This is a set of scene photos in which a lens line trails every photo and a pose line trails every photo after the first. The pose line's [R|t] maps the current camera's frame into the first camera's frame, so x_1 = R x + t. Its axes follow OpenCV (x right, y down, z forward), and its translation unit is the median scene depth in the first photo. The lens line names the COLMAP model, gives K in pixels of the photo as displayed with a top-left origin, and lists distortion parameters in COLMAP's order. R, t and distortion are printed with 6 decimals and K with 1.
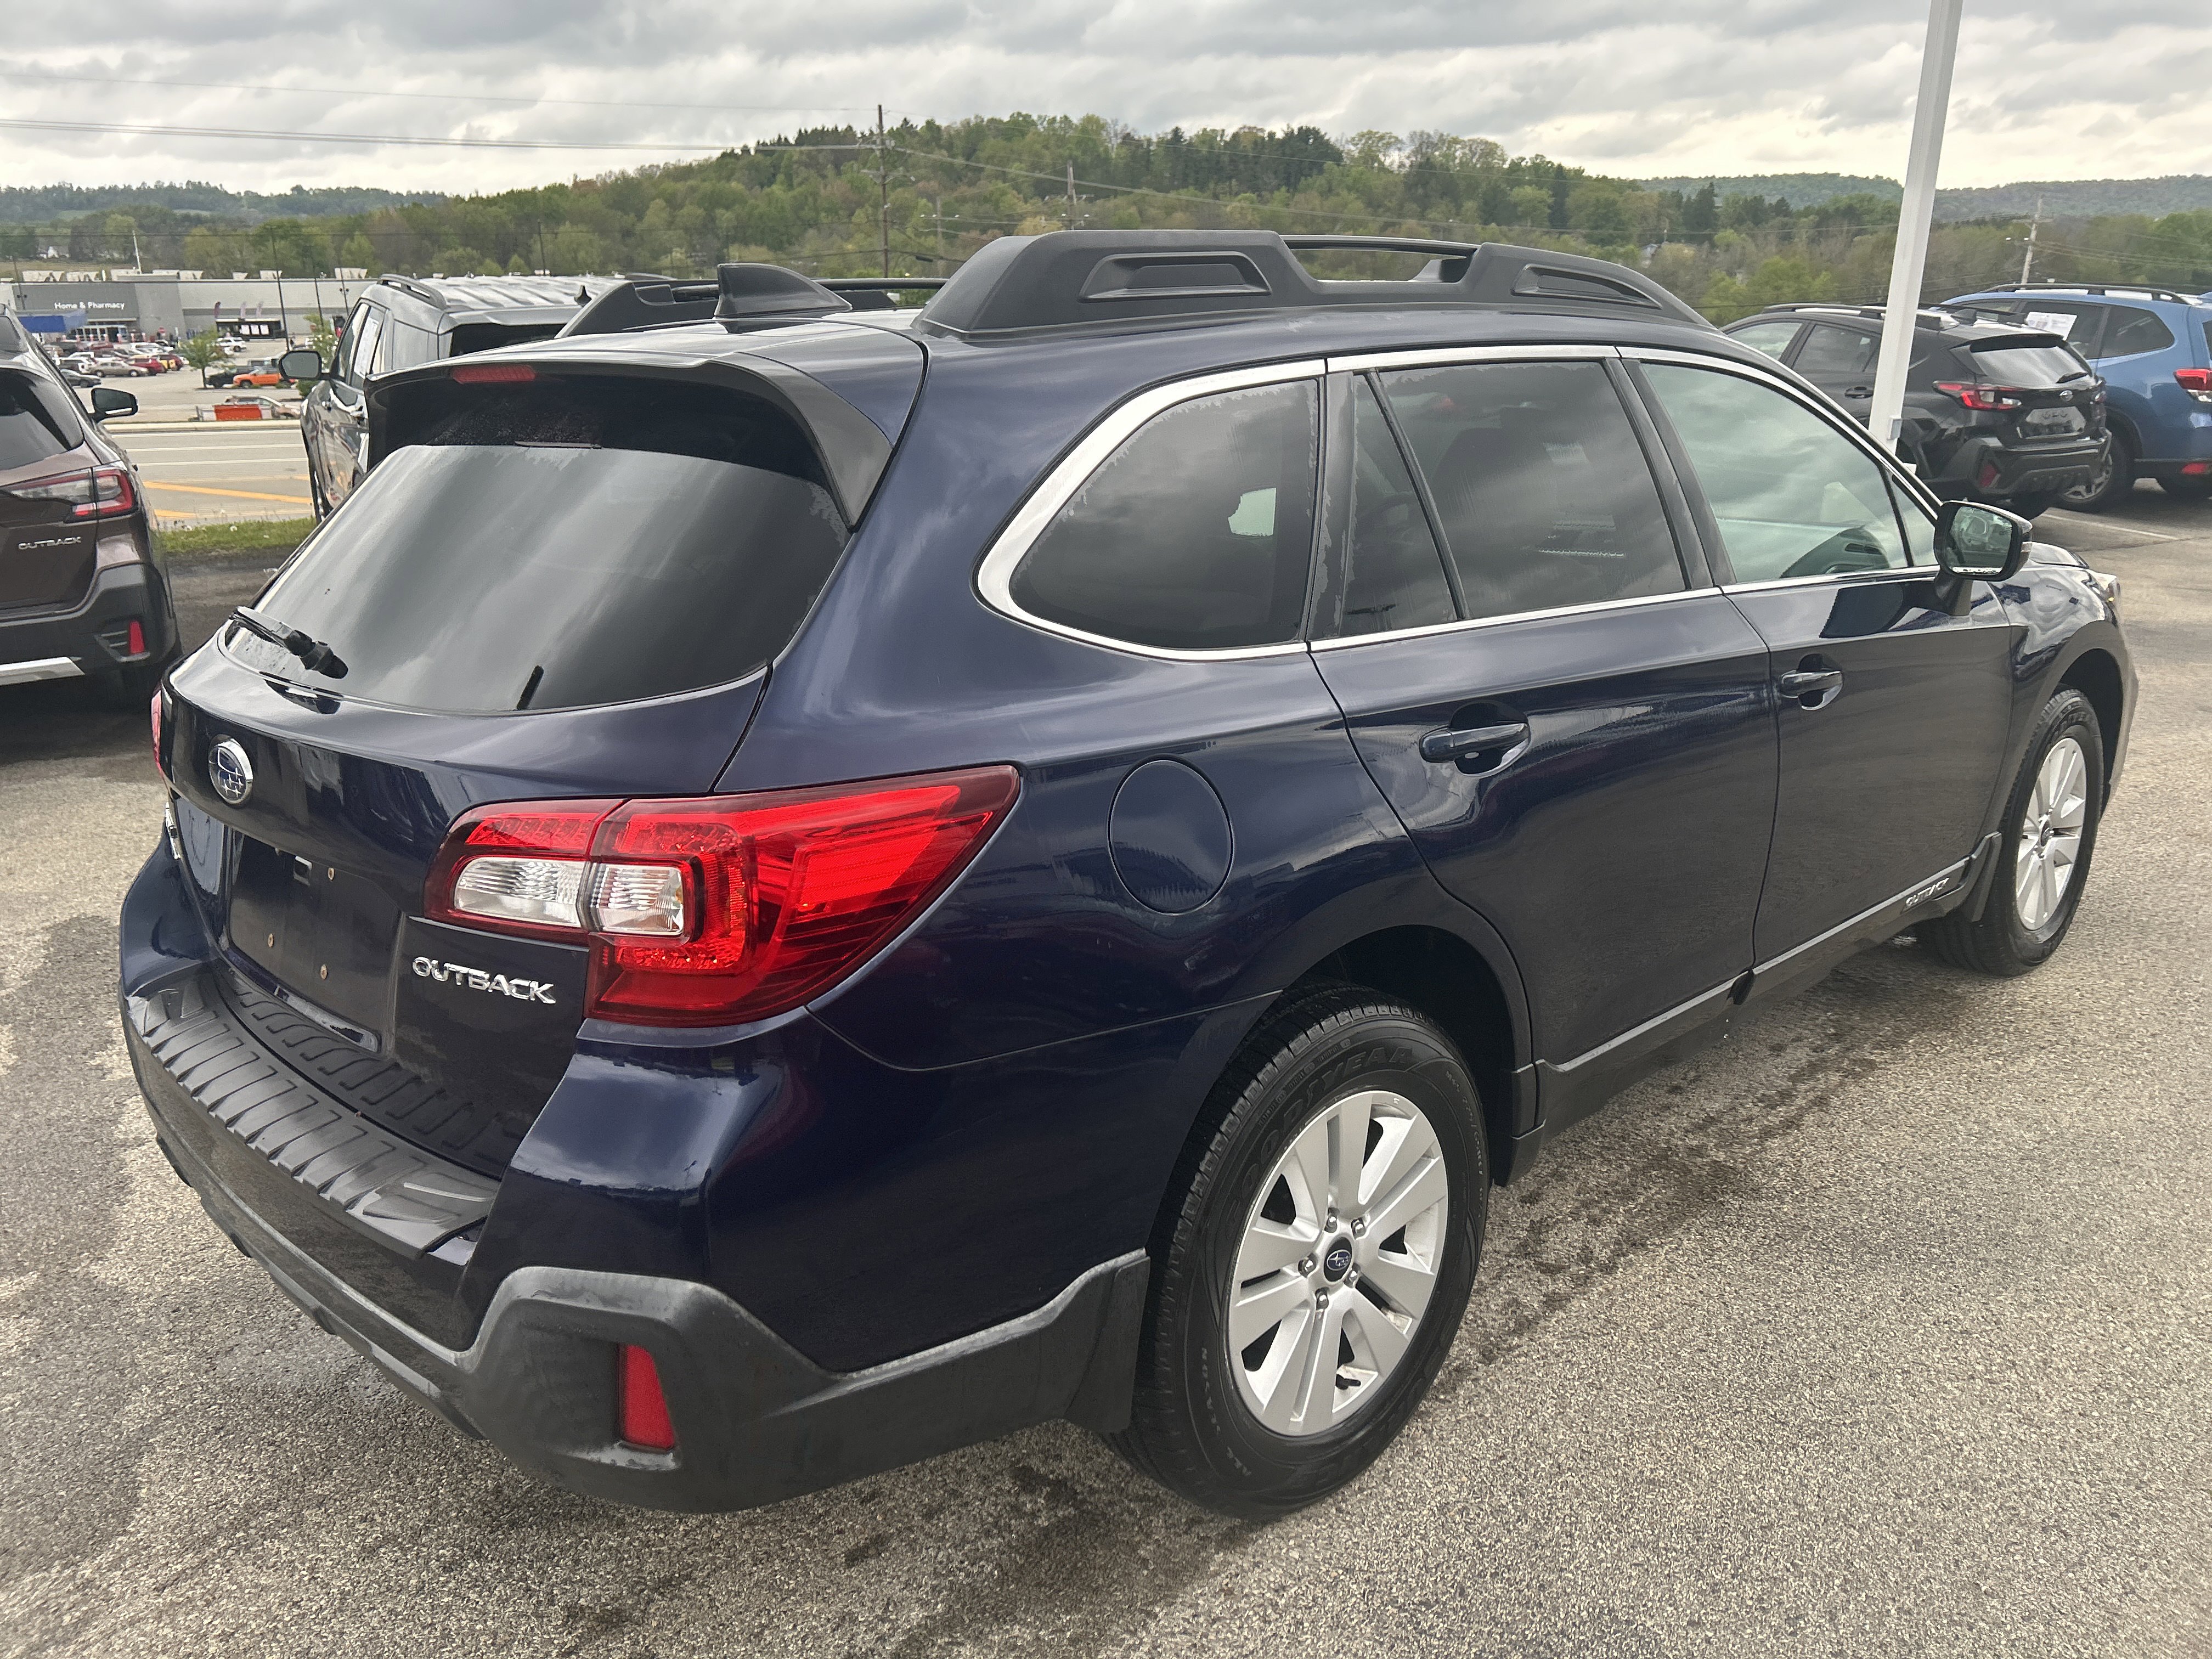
lens RADIAL K [[1674.8, 0, 1122.6], [0, 1674.8, 830.7], [0, 0, 1]] dist [0.054701, -0.056853]
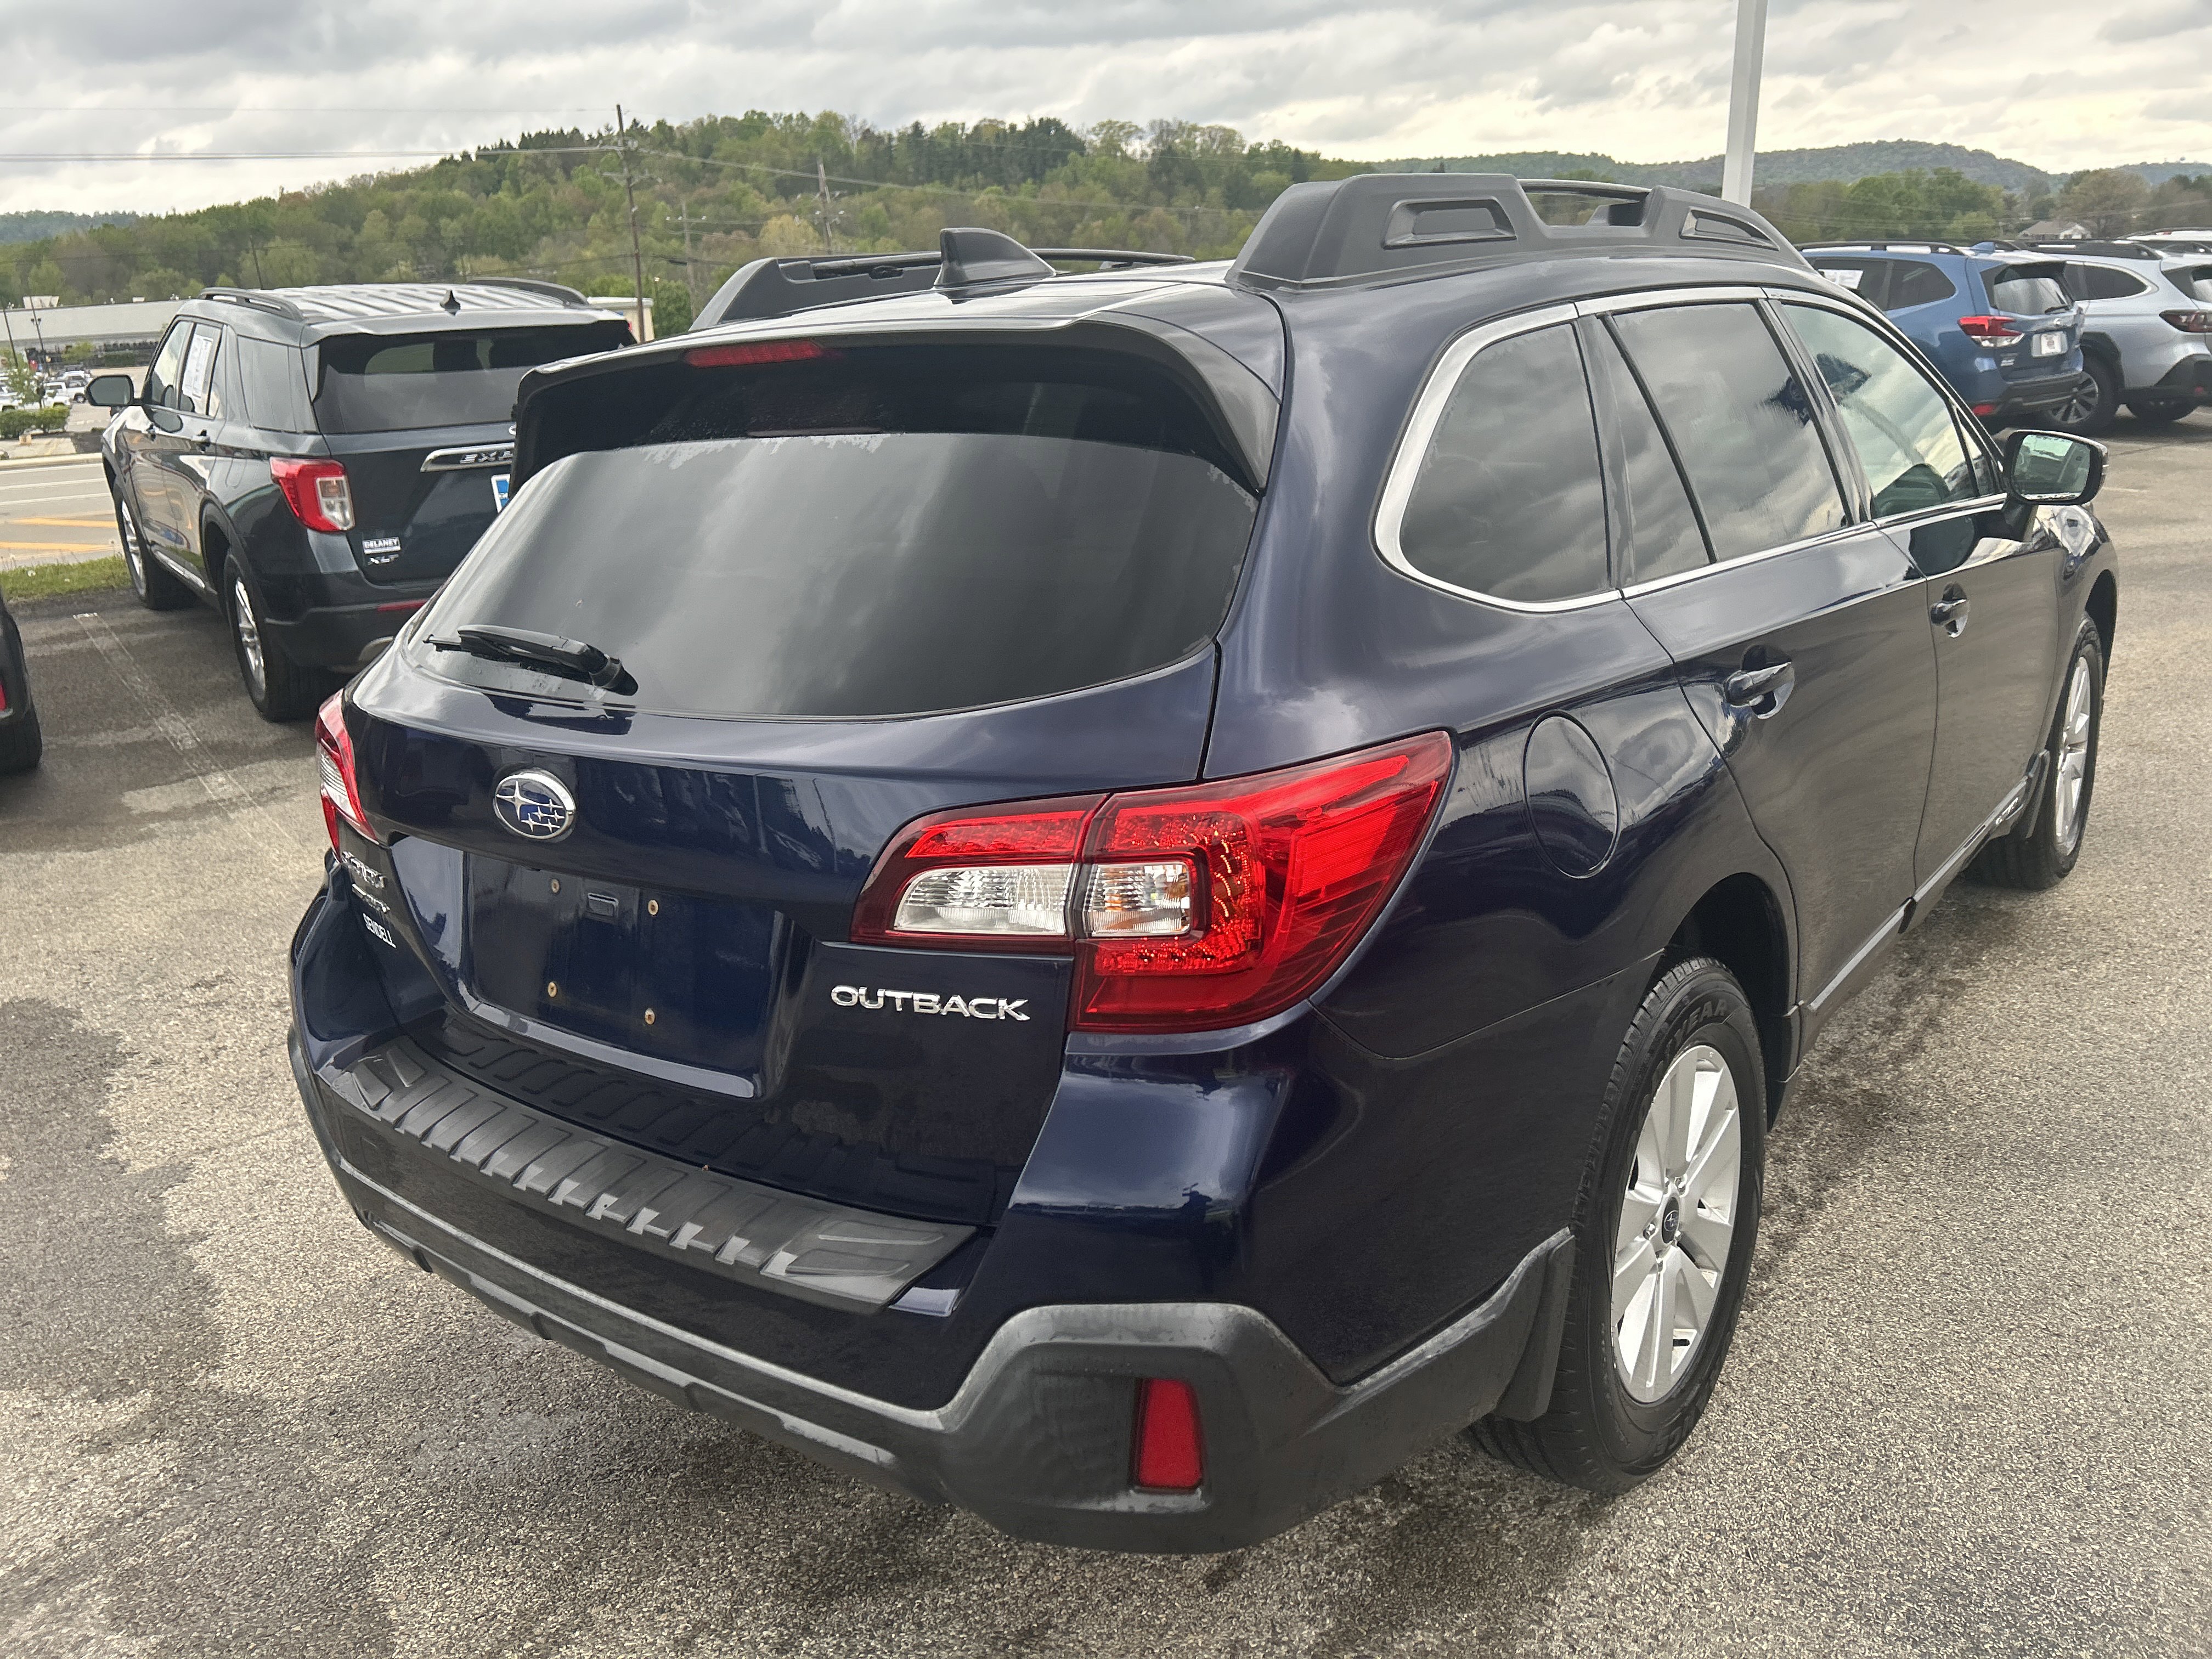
lens RADIAL K [[1674.8, 0, 1119.6], [0, 1674.8, 834.9], [0, 0, 1]] dist [0.054701, -0.056853]
pose [[0.989769, -0.077570, 0.119753, -0.198524], [0.076888, 0.996986, 0.010311, -0.002351], [-0.120192, -0.000998, 0.992750, 0.042522]]
